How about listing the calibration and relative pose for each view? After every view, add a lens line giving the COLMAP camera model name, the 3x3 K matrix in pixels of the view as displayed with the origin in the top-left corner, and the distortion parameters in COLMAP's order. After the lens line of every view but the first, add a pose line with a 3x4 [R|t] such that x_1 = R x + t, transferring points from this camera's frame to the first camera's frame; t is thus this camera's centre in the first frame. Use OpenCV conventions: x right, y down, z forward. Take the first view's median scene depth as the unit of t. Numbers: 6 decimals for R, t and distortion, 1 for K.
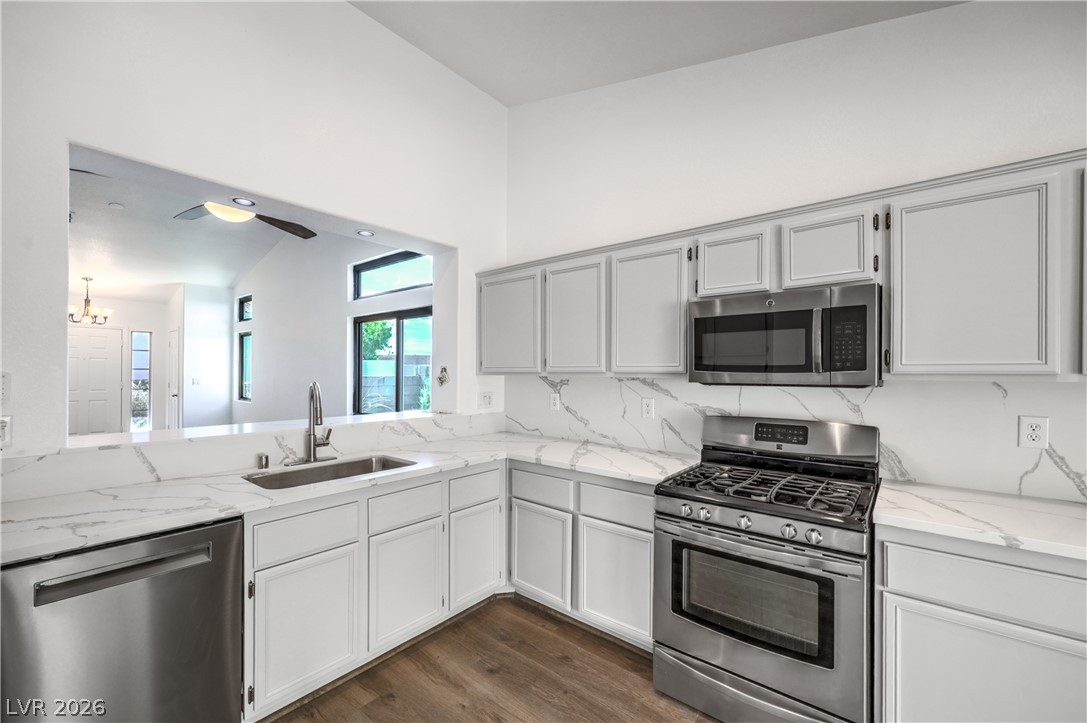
lens RADIAL K [[439.6, 0, 542.9], [0, 439.6, 373.2], [0, 0, 1]] dist [-0.003830, 0.000660]
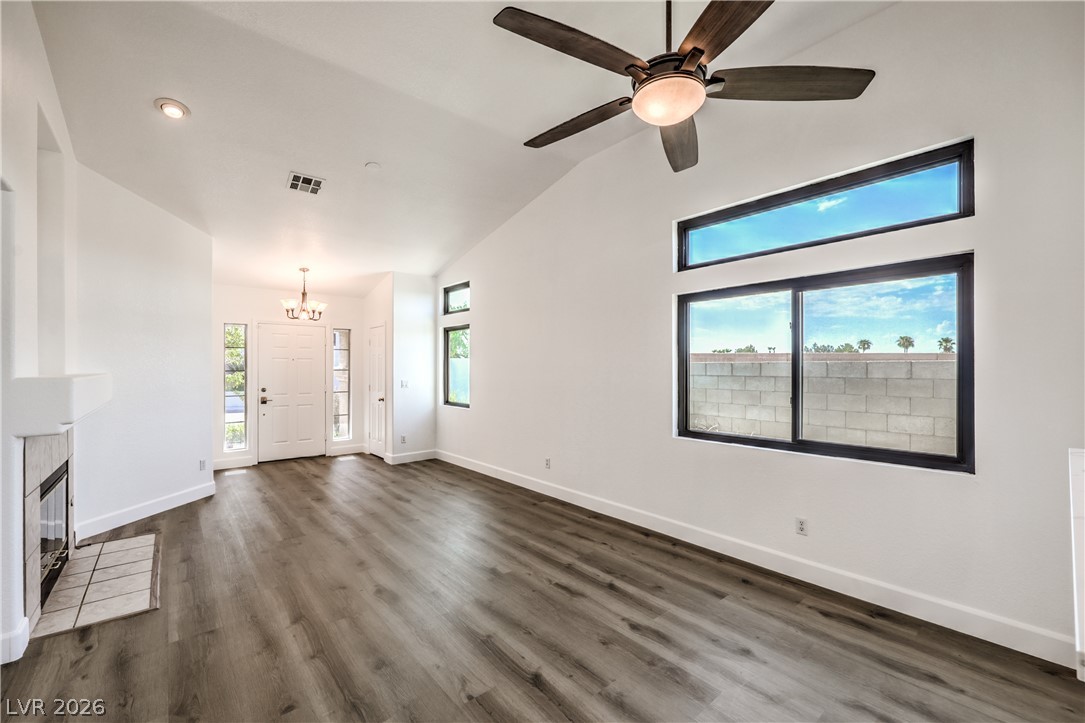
lens RADIAL K [[438.8, 0, 541.1], [0, 438.8, 376.3], [0, 0, 1]] dist [-0.003830, 0.000660]
pose [[0.983054, -0.006566, -0.183200, -1.037099], [0.009855, 0.999806, 0.017048, -0.023833], [0.183053, -0.018565, 0.982928, 0.535105]]
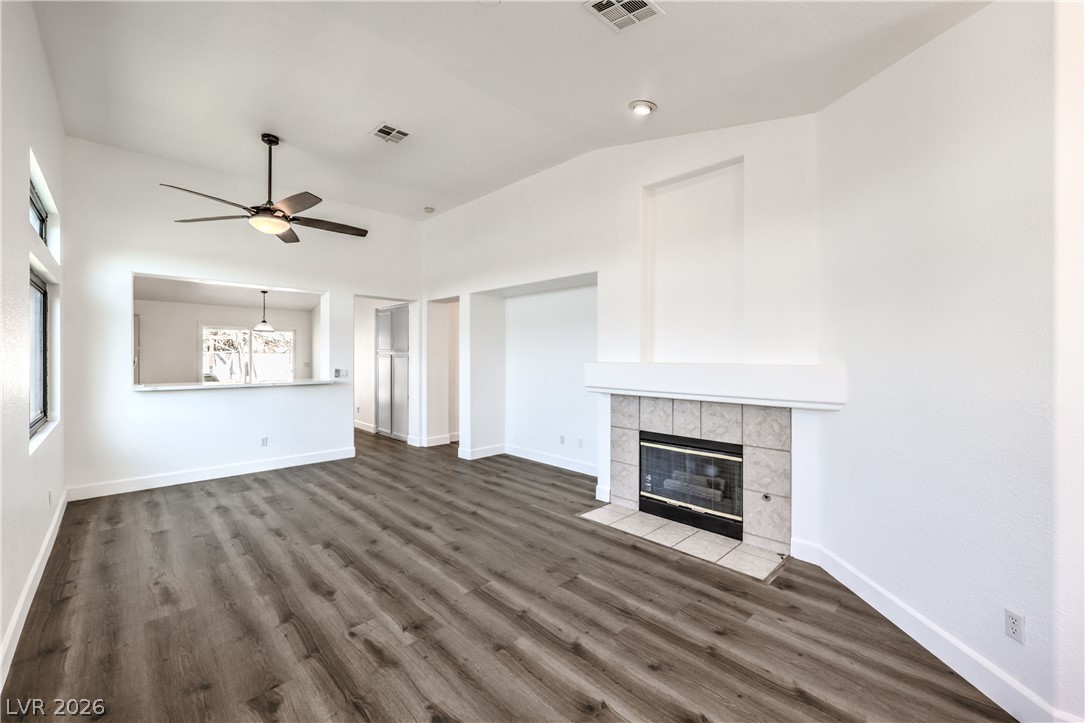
lens RADIAL K [[438.8, 0, 543.8], [0, 438.8, 359.2], [0, 0, 1]] dist [-0.003830, 0.000660]
pose [[-0.993506, -0.012763, 0.113059, -2.127143], [-0.011596, 0.999873, 0.010975, -0.041868], [-0.113184, 0.009593, -0.993528, 2.818451]]
